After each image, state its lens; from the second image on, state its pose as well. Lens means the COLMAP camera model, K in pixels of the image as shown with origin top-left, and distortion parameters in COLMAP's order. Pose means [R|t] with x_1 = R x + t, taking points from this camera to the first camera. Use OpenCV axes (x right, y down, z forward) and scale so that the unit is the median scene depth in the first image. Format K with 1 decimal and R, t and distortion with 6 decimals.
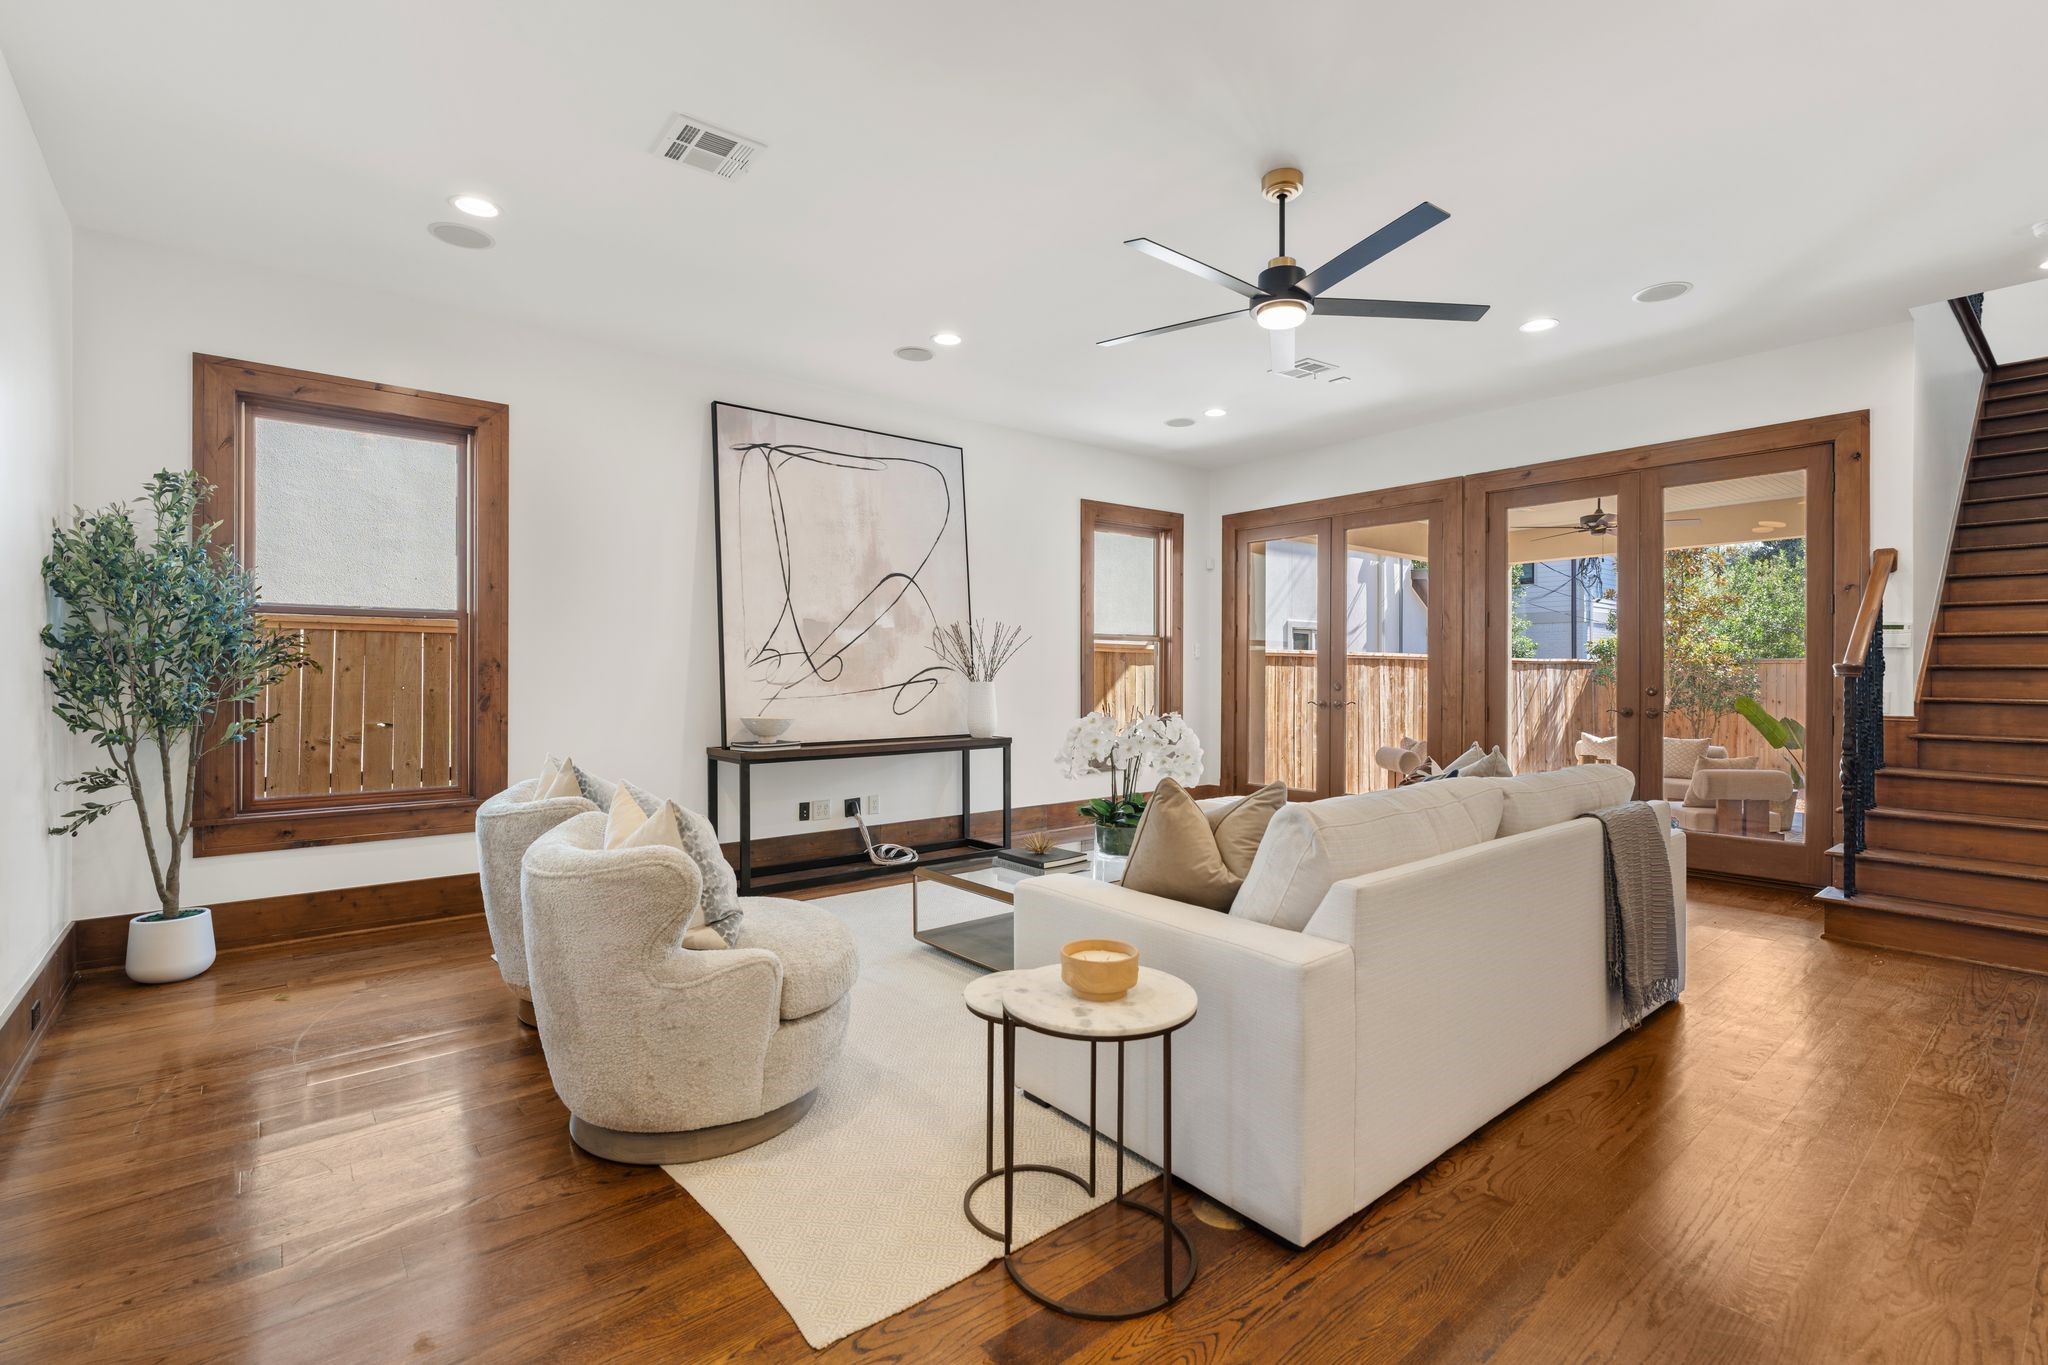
lens RADIAL K [[923.8, 0, 1020.0], [0, 923.8, 682.7], [0, 0, 1]] dist [-0.009574, 0.000599]
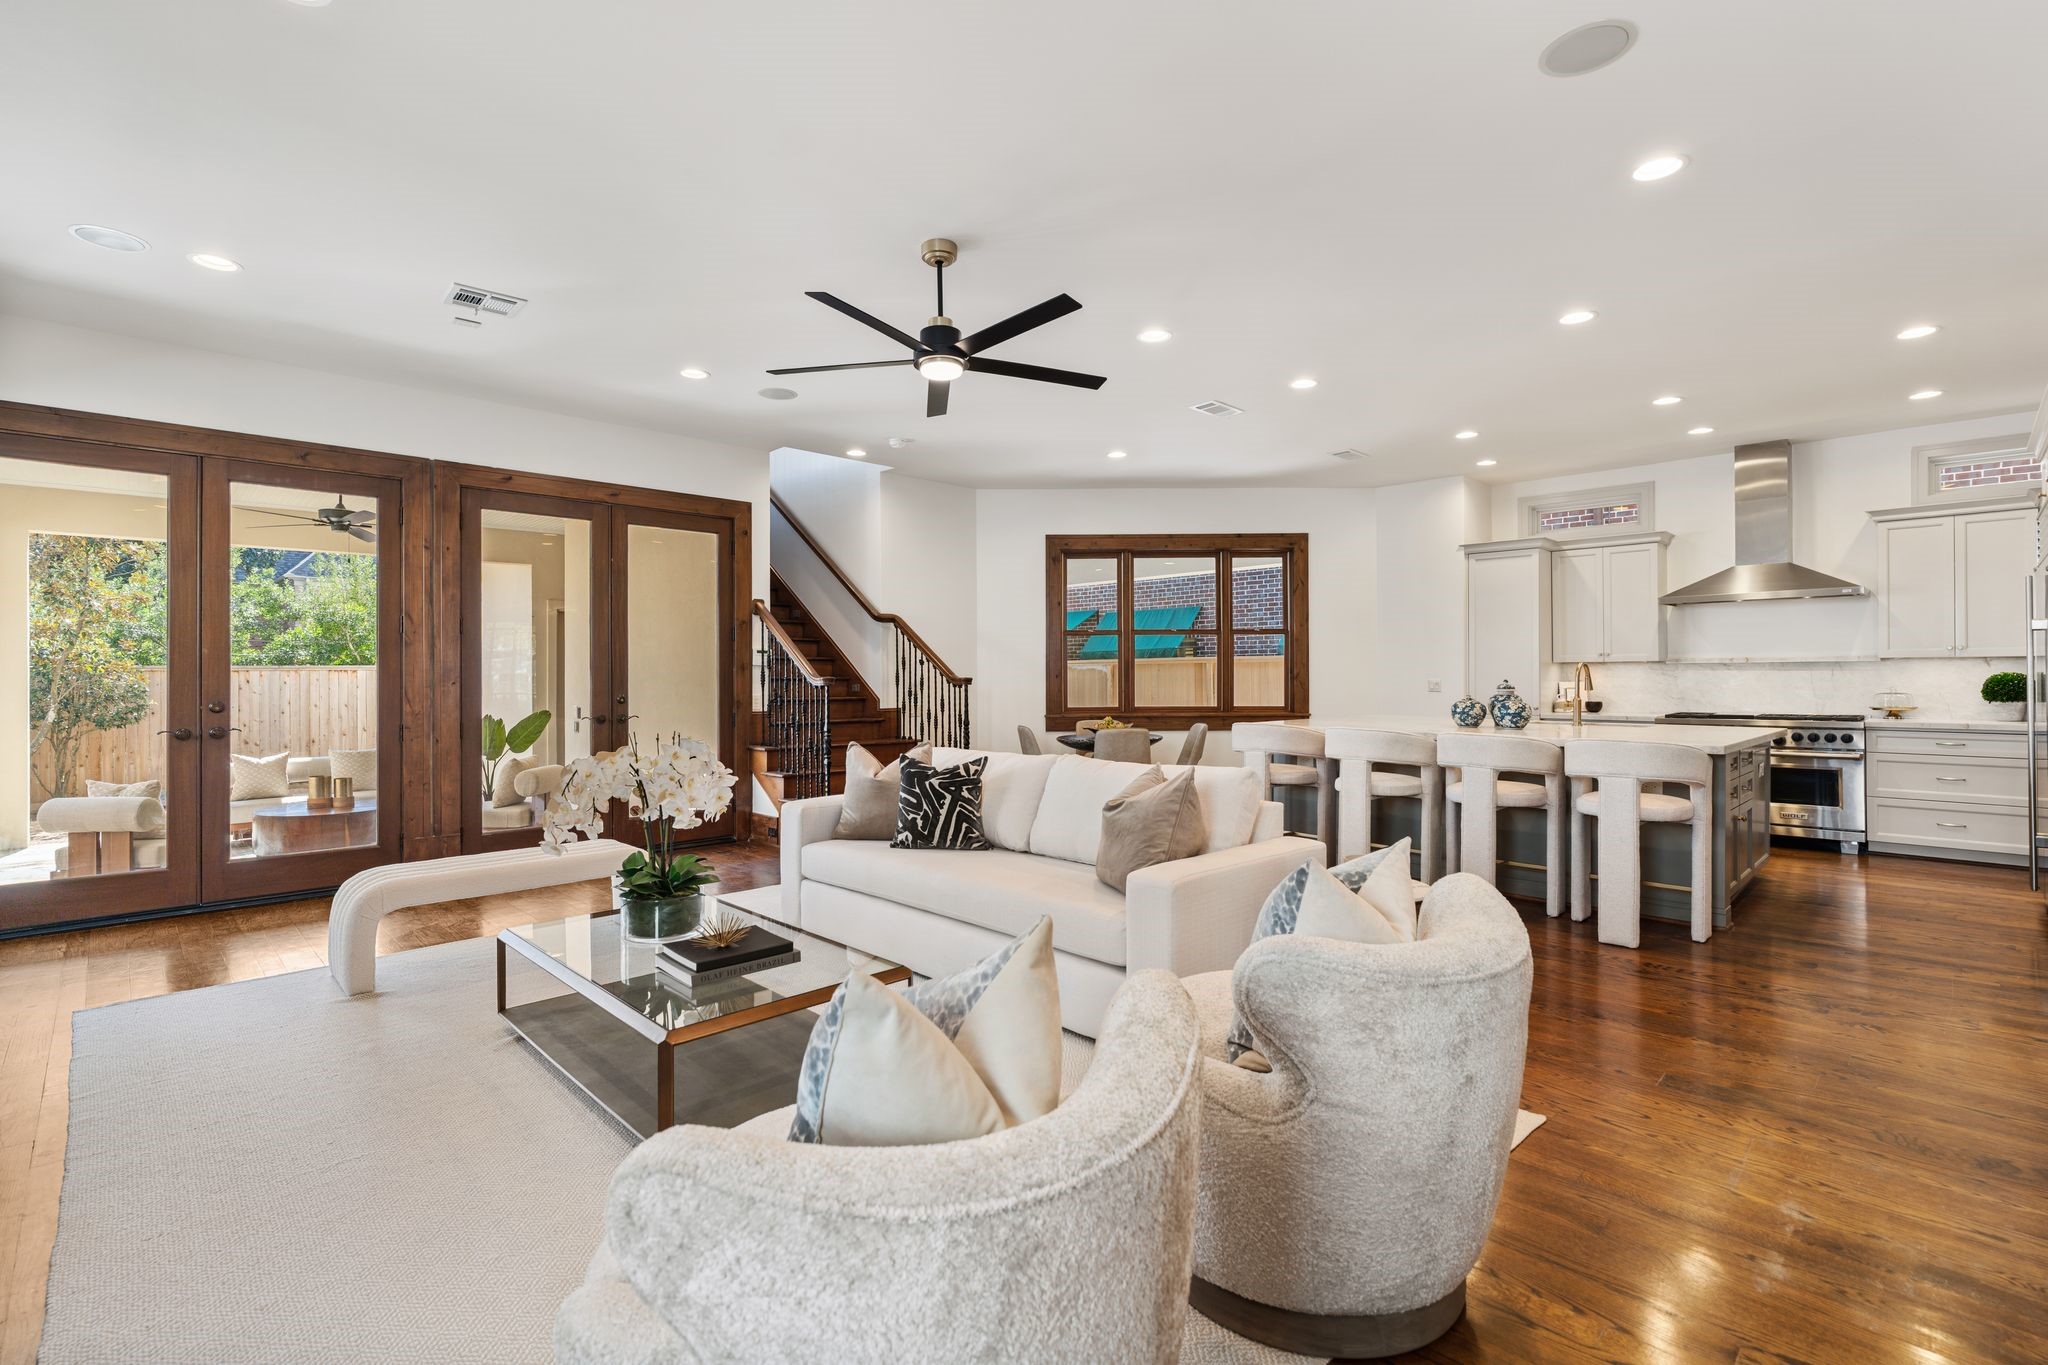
lens RADIAL K [[933.2, 0, 1017.7], [0, 933.2, 685.1], [0, 0, 1]] dist [-0.001072, 0.000350]
pose [[-0.079316, -0.009983, 0.996800, -0.480813], [0.013700, 0.999845, 0.011103, -0.013737], [-0.996755, 0.014536, -0.079166, 0.559595]]
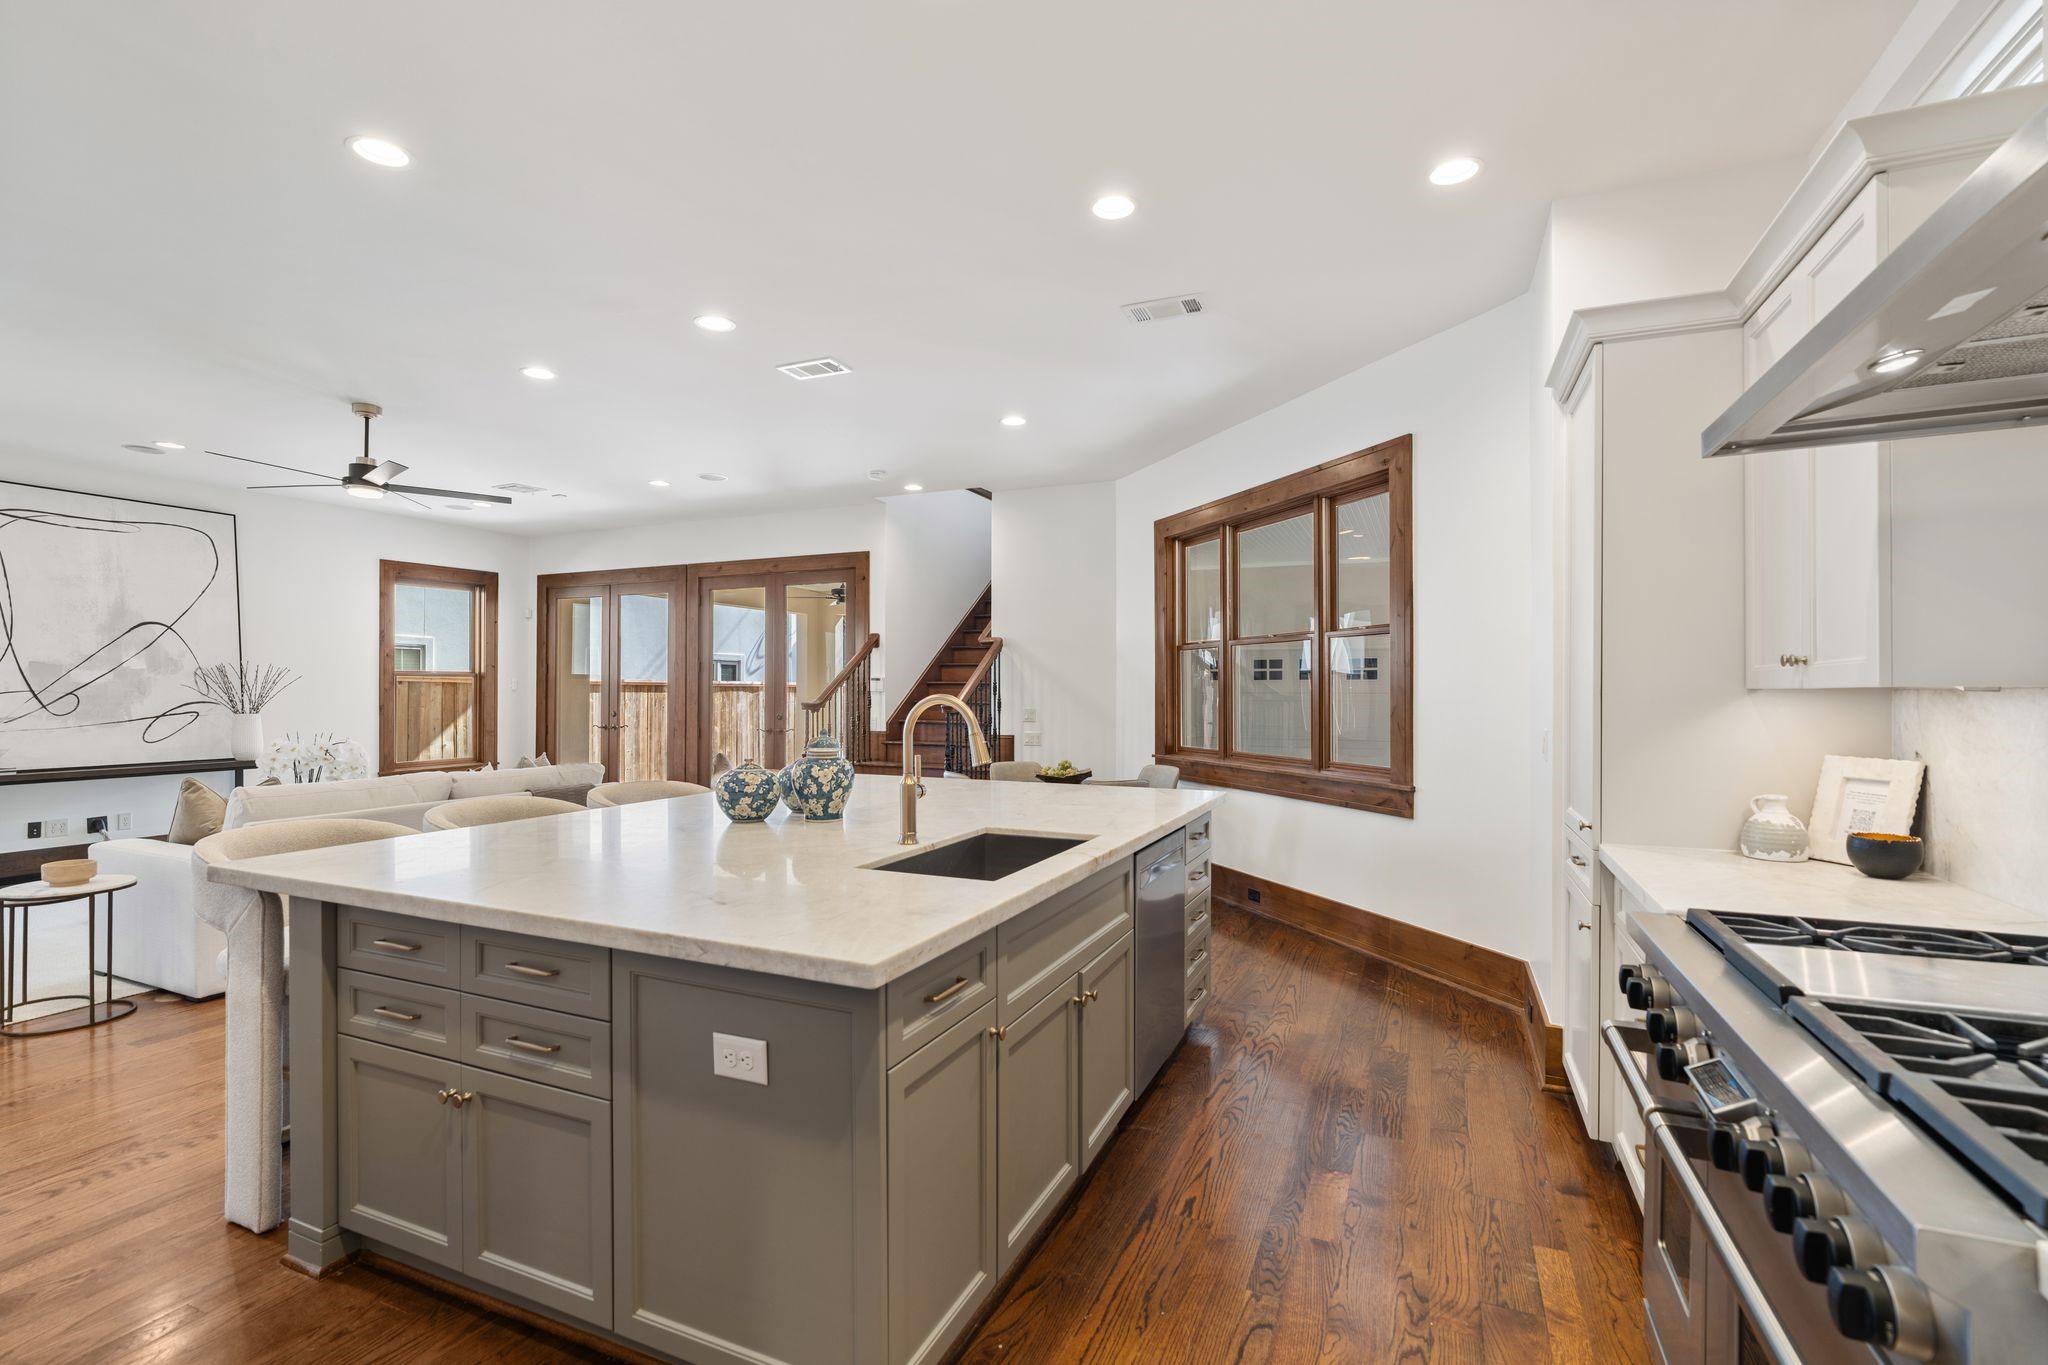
lens RADIAL K [[933.2, 0, 1017.7], [0, 933.2, 685.1], [0, 0, 1]] dist [-0.001072, 0.000350]
pose [[0.896177, 0.004562, 0.443674, 0.326664], [0.001955, 0.999897, -0.014229, -0.019621], [-0.443693, 0.013619, 0.896076, -0.542463]]
